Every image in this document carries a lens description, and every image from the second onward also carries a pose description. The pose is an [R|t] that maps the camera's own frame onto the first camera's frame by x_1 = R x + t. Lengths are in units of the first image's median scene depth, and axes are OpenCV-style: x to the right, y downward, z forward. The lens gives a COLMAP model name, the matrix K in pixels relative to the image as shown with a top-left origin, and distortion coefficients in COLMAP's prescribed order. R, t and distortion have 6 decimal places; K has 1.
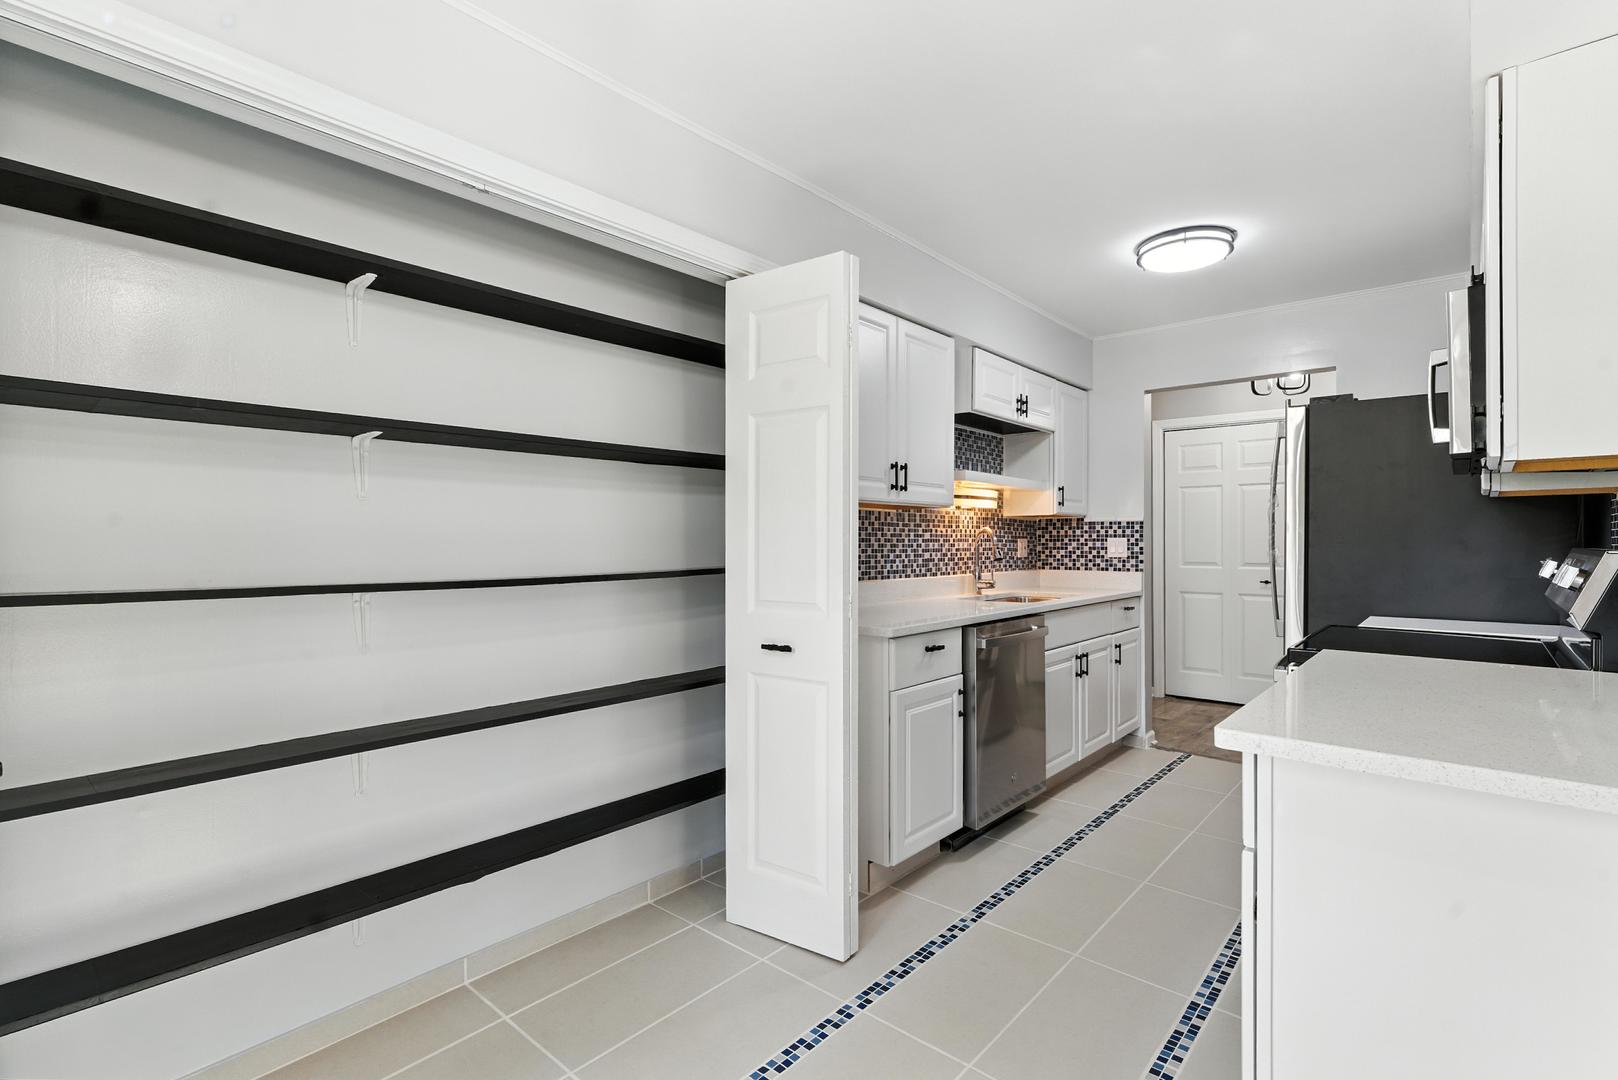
lens RADIAL K [[741.9, 0, 807.5], [0, 741.9, 541.0], [0, 0, 1]] dist [0.005782, -0.000250]
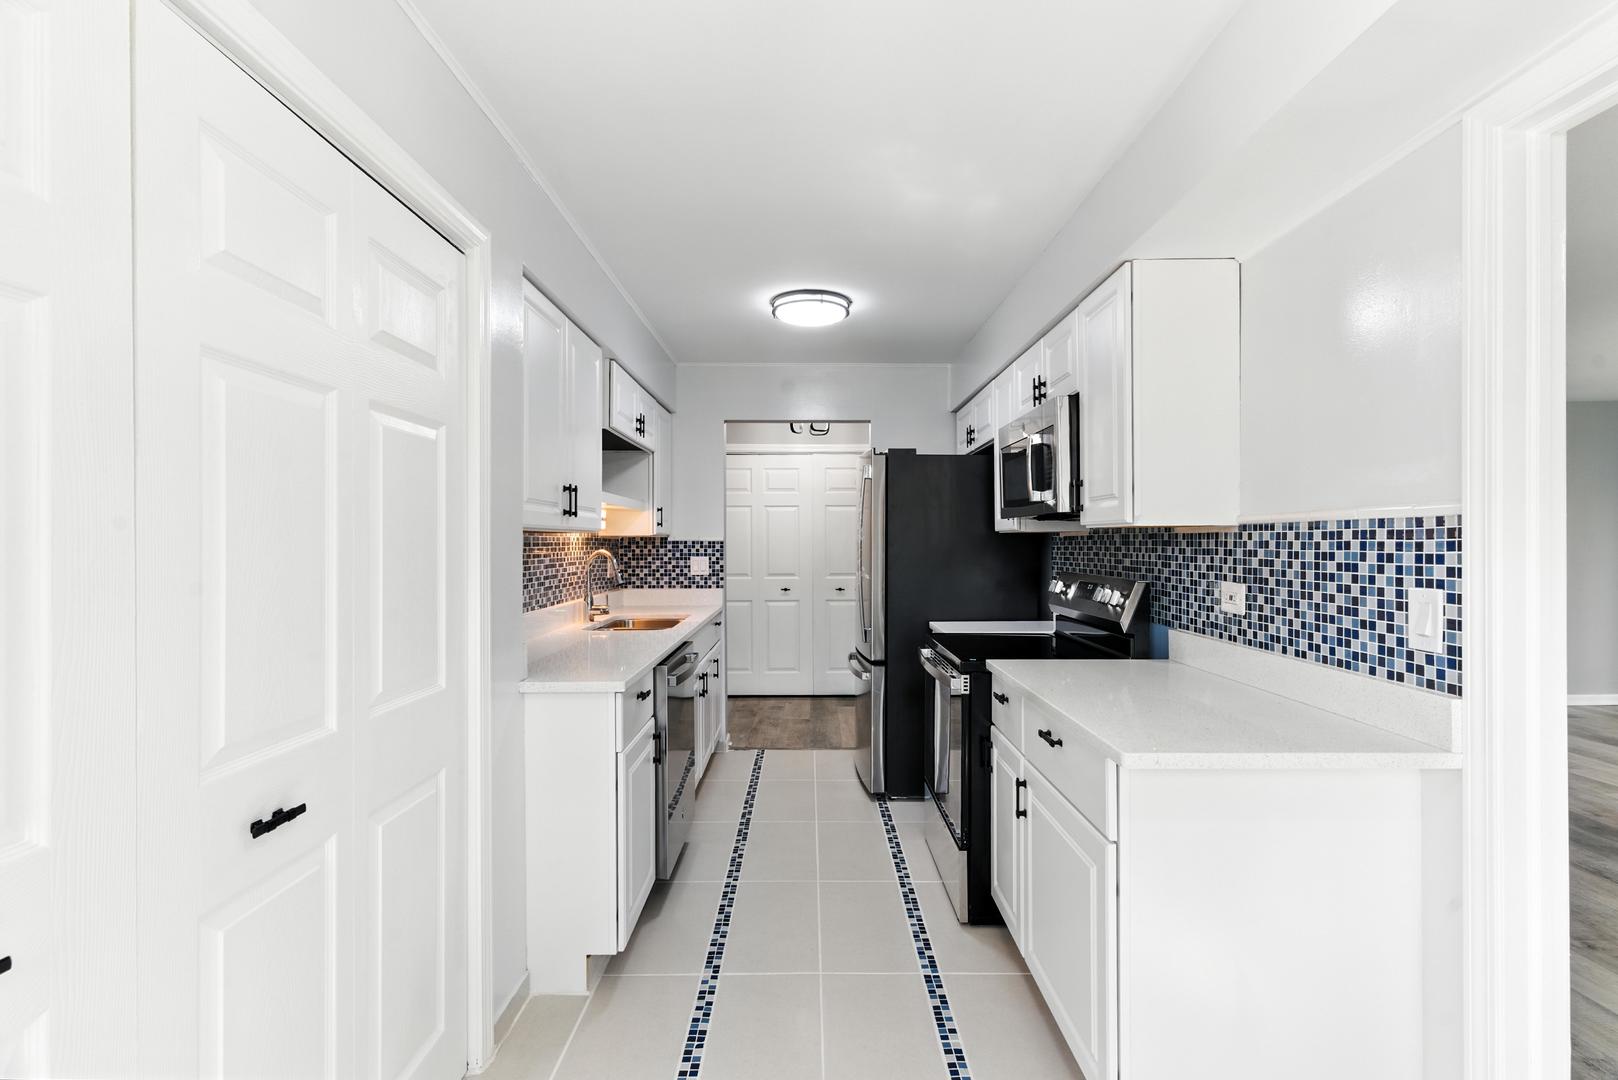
lens RADIAL K [[741.9, 0, 813.6], [0, 741.9, 535.7], [0, 0, 1]] dist [0.005782, -0.000250]
pose [[0.745804, 0.003791, 0.666155, -0.167684], [0.001962, 0.999967, -0.007888, -0.025695], [-0.666163, 0.007189, 0.745772, 0.104987]]
